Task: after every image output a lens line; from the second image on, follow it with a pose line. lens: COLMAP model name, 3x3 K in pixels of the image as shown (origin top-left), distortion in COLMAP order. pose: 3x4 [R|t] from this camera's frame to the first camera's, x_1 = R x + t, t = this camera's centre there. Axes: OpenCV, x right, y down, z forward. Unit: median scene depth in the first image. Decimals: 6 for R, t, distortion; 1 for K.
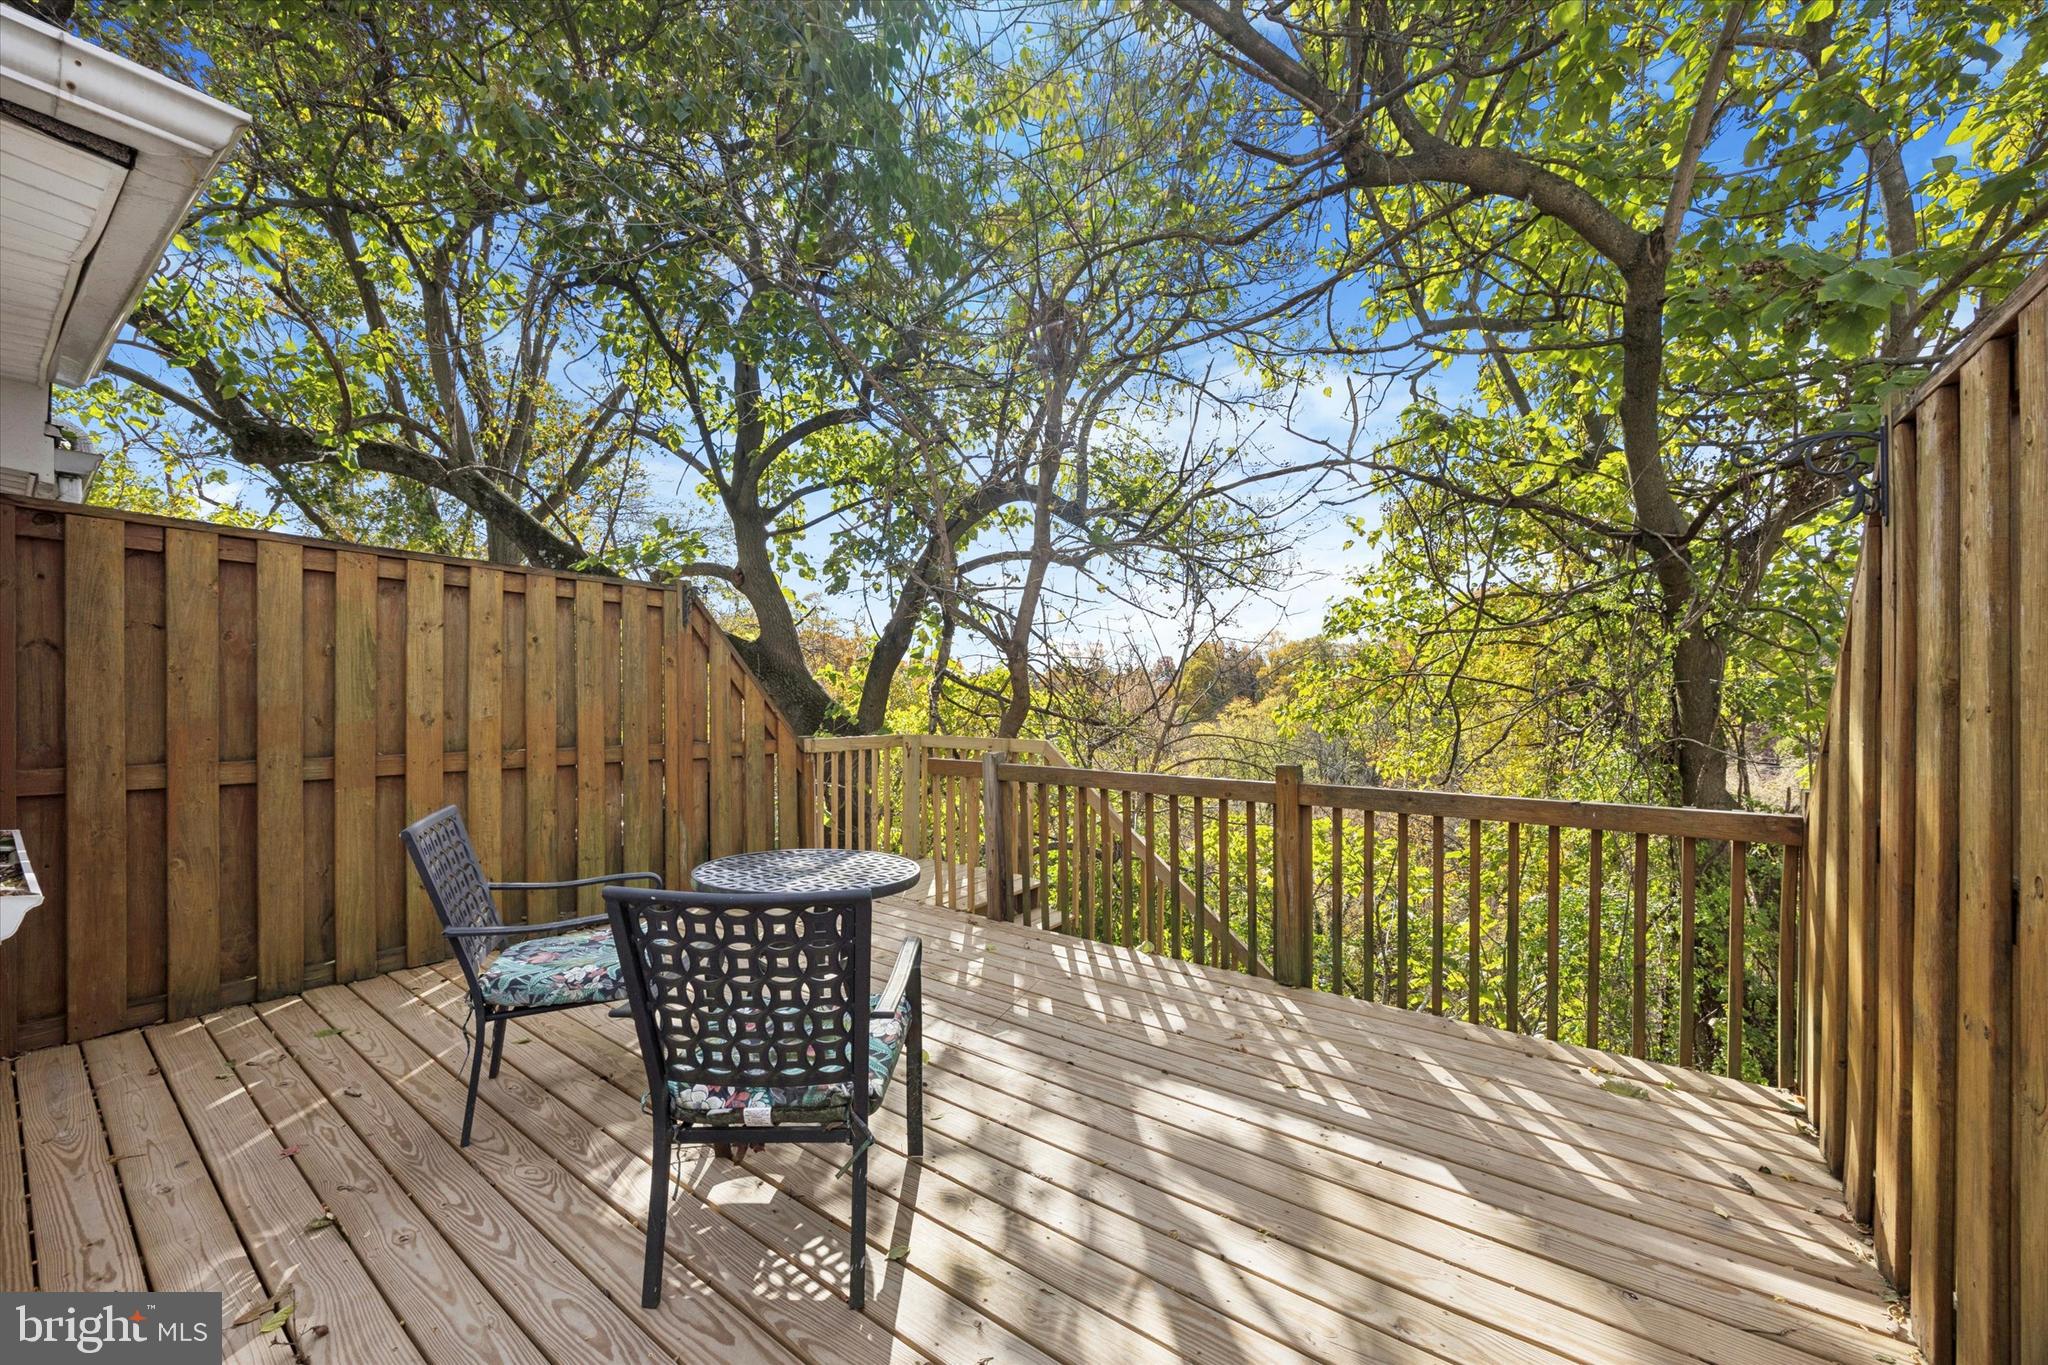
lens RADIAL K [[784.9, 0, 1021.9], [0, 784.9, 691.2], [0, 0, 1]] dist [-0.005040, 0.000330]
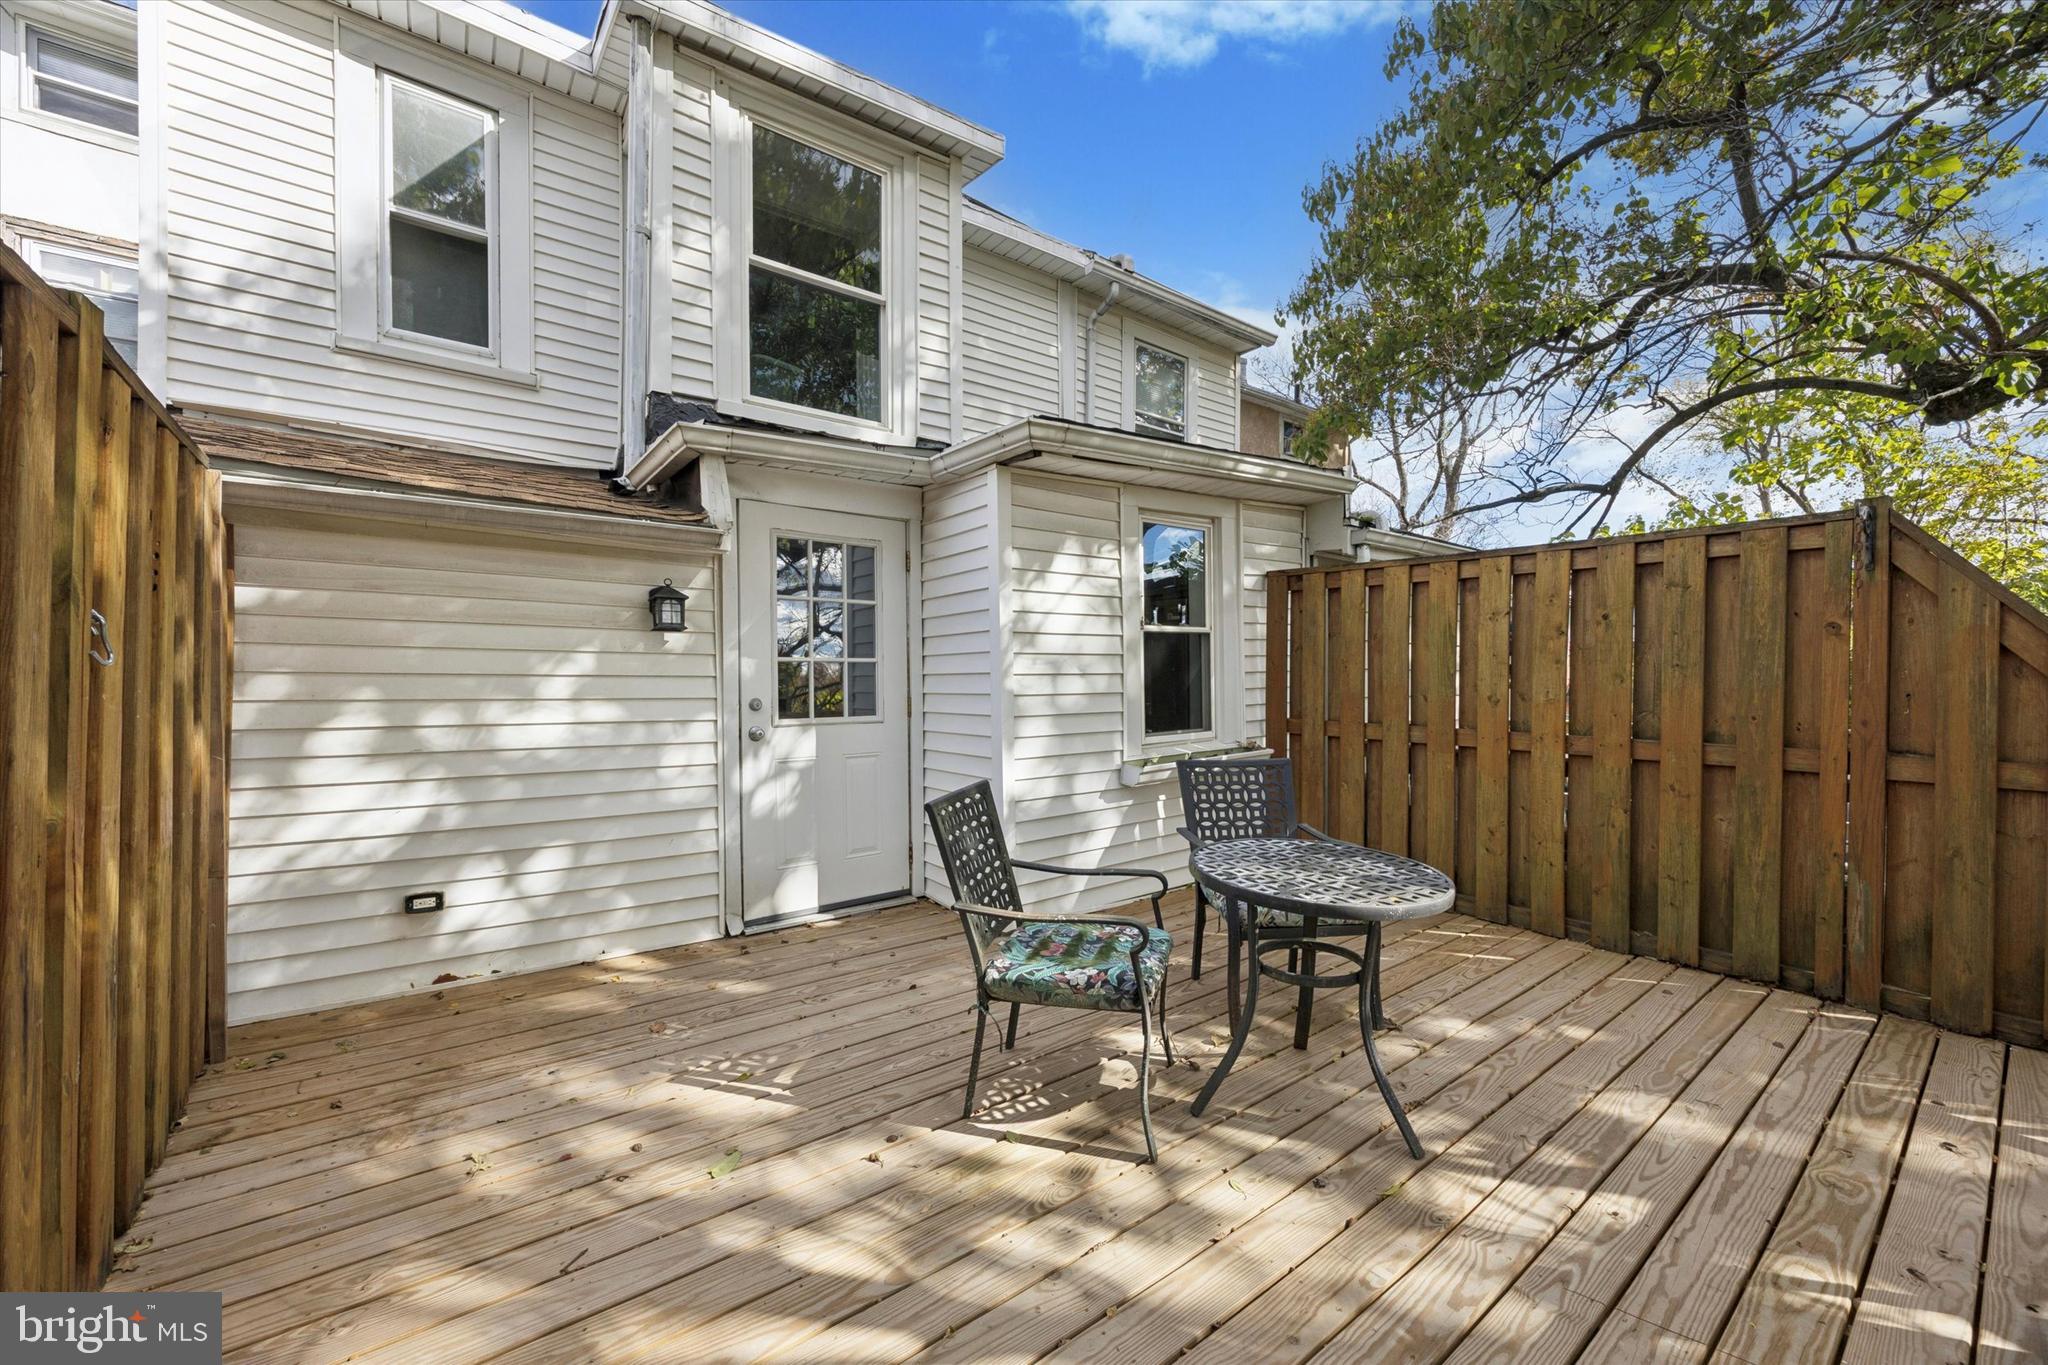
lens RADIAL K [[784.9, 0, 1016.8], [0, 784.9, 680.1], [0, 0, 1]] dist [-0.005040, 0.000330]
pose [[-0.261388, 0.000476, -0.965234, 0.884522], [-0.003171, 0.999994, 0.001352, 0.017242], [0.965229, 0.003414, -0.261385, 1.167634]]
